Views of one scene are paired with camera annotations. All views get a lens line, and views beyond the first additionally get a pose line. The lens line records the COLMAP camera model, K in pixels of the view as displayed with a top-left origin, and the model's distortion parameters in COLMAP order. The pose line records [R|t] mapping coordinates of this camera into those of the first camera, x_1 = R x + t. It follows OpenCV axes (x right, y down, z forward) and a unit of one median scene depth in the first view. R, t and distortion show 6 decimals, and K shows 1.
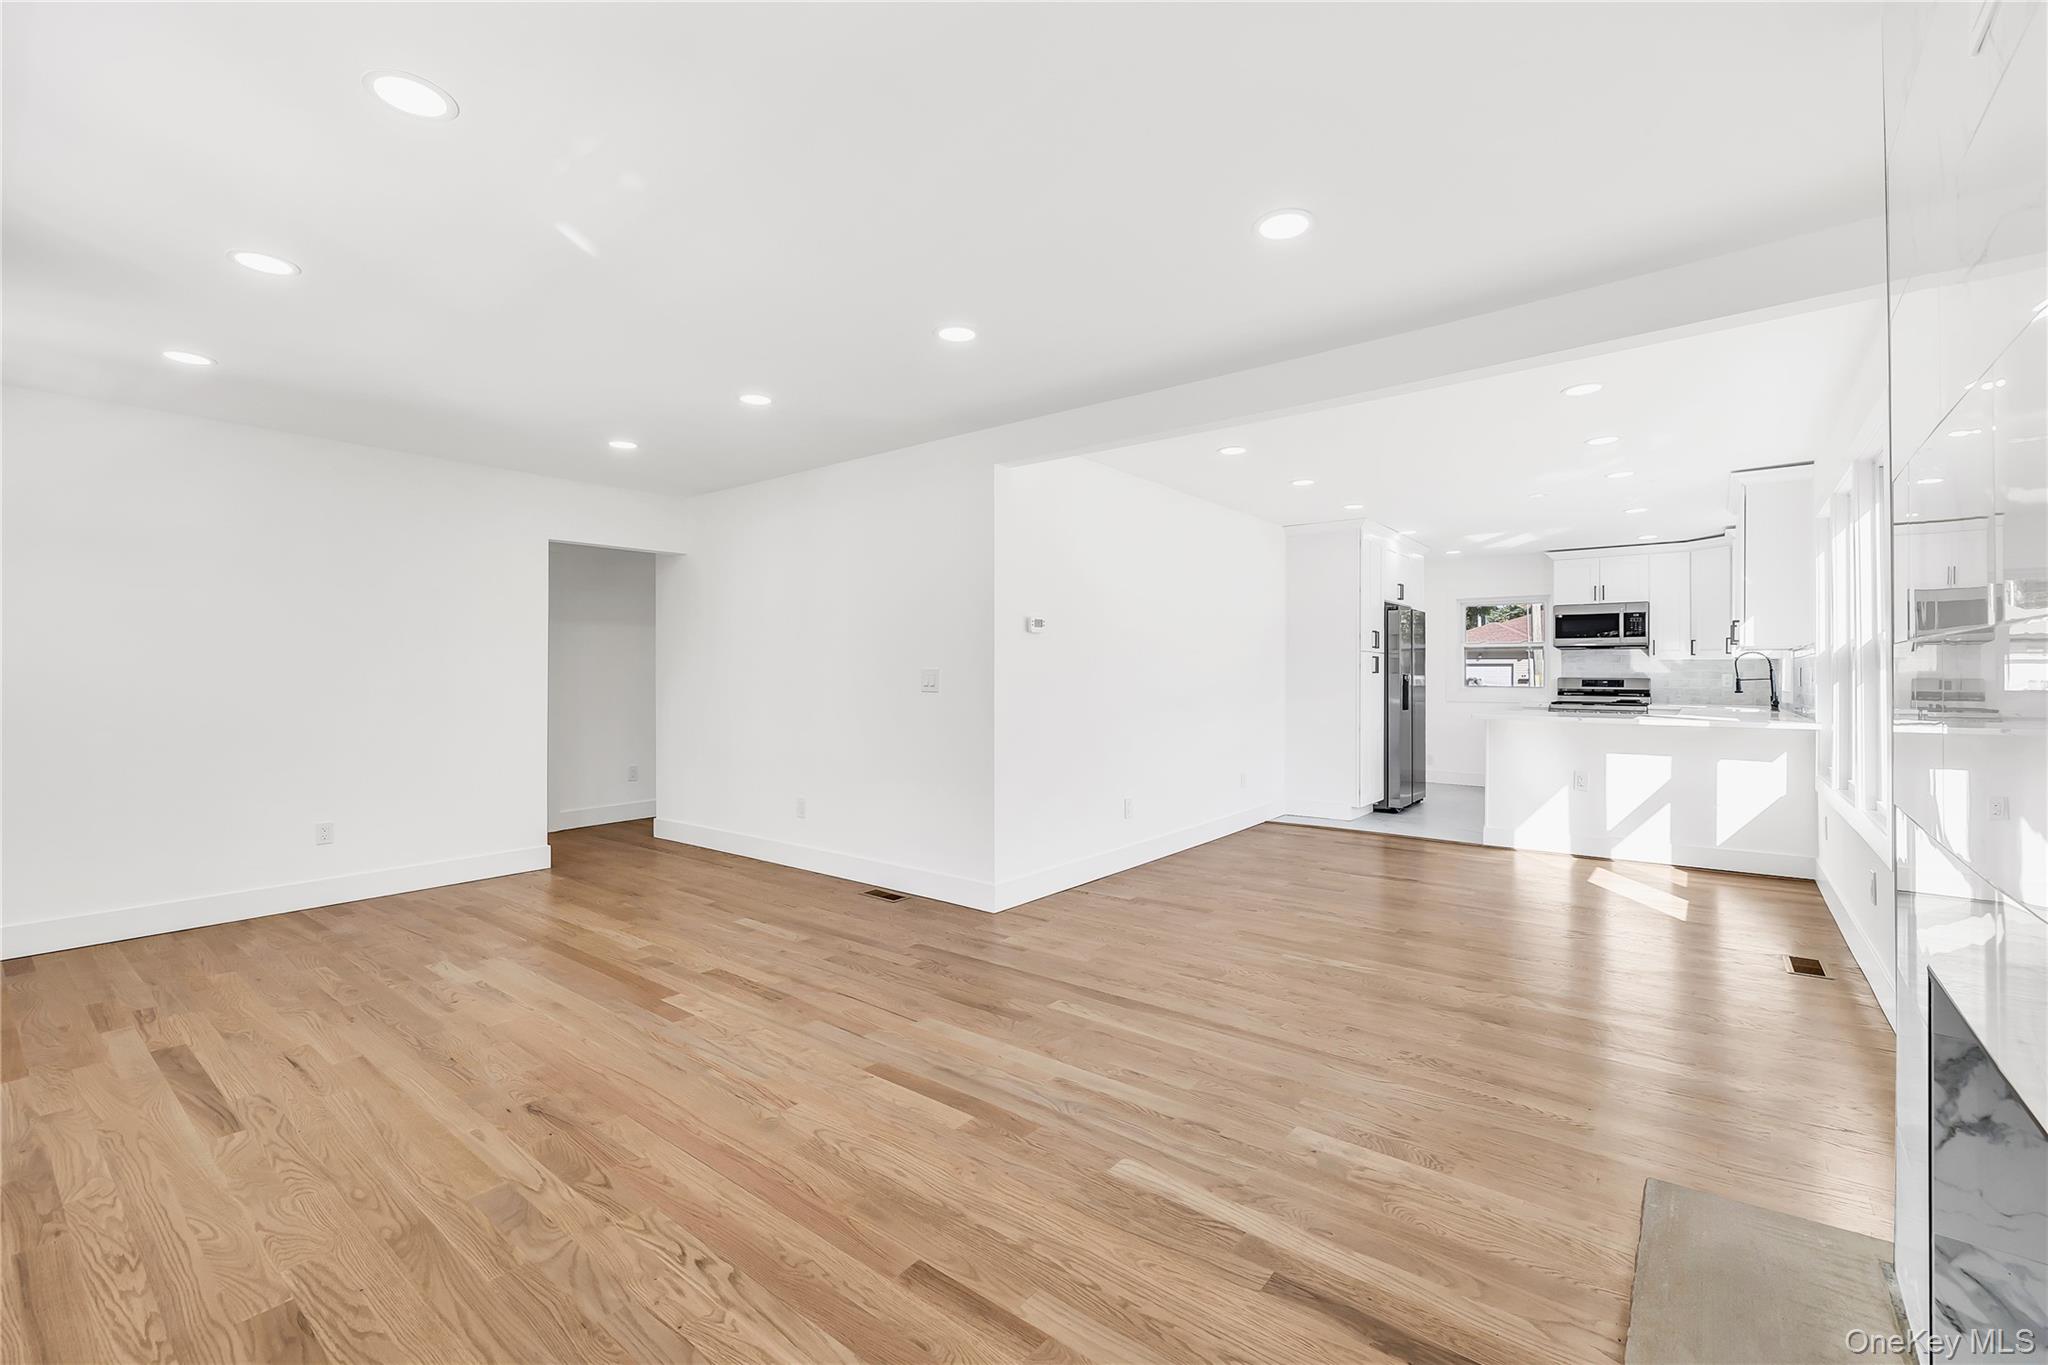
lens RADIAL K [[868.1, 0, 1020.9], [0, 868.1, 675.1], [0, 0, 1]] dist [-0.001245, 0.000025]
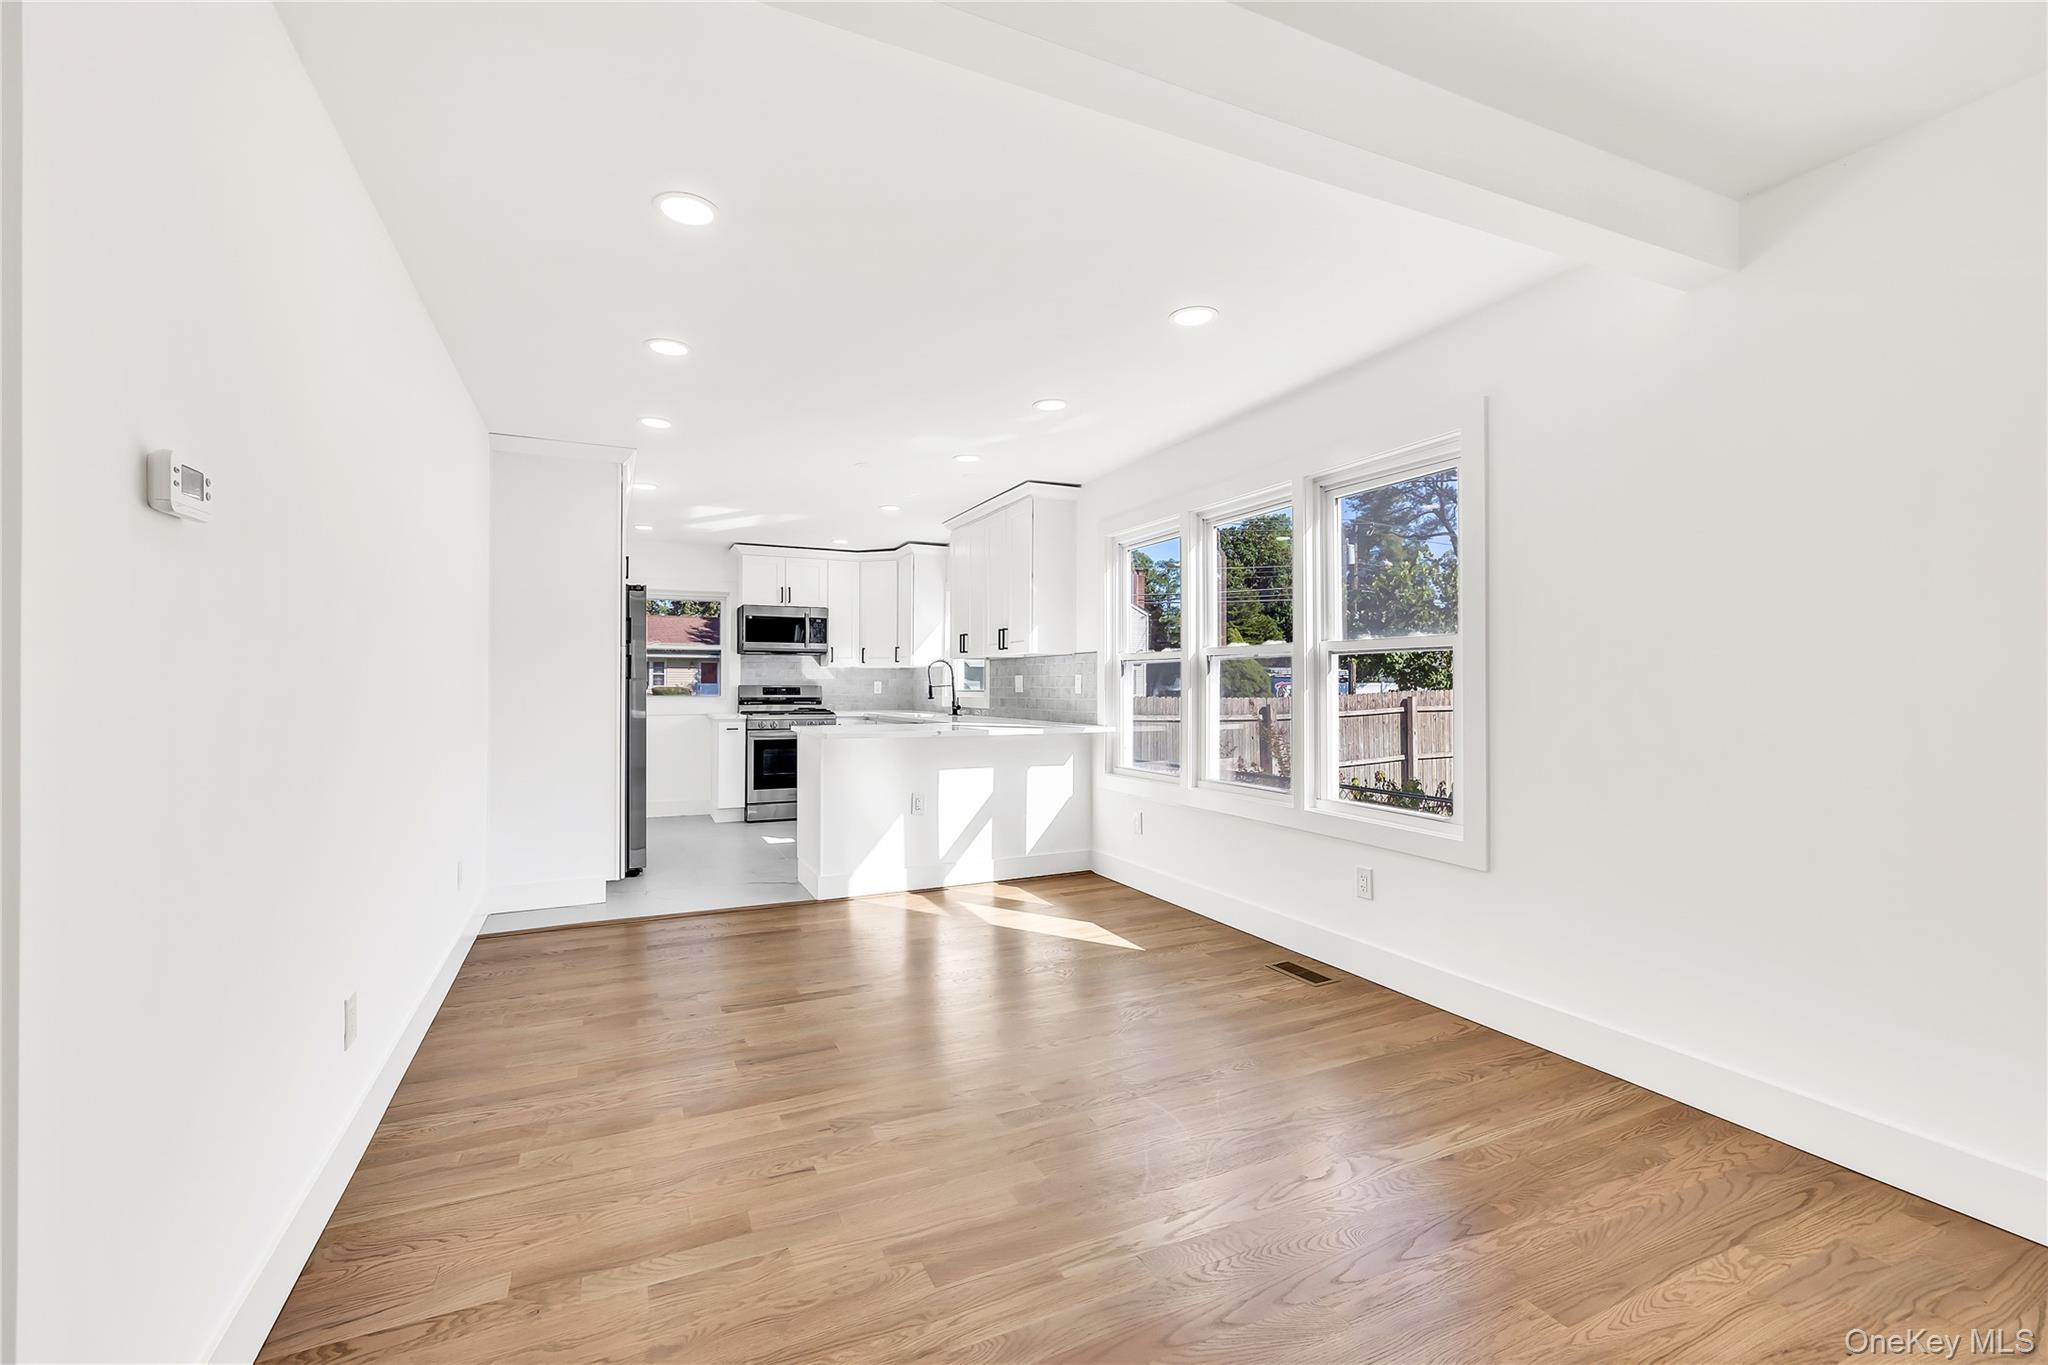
lens RADIAL K [[868.1, 0, 1021.3], [0, 868.1, 686.0], [0, 0, 1]] dist [-0.001245, 0.000025]
pose [[0.451111, -0.003678, 0.892460, -0.056451], [0.000404, 0.999992, 0.003916, 0.000300], [-0.892468, -0.001406, 0.451109, 0.360735]]
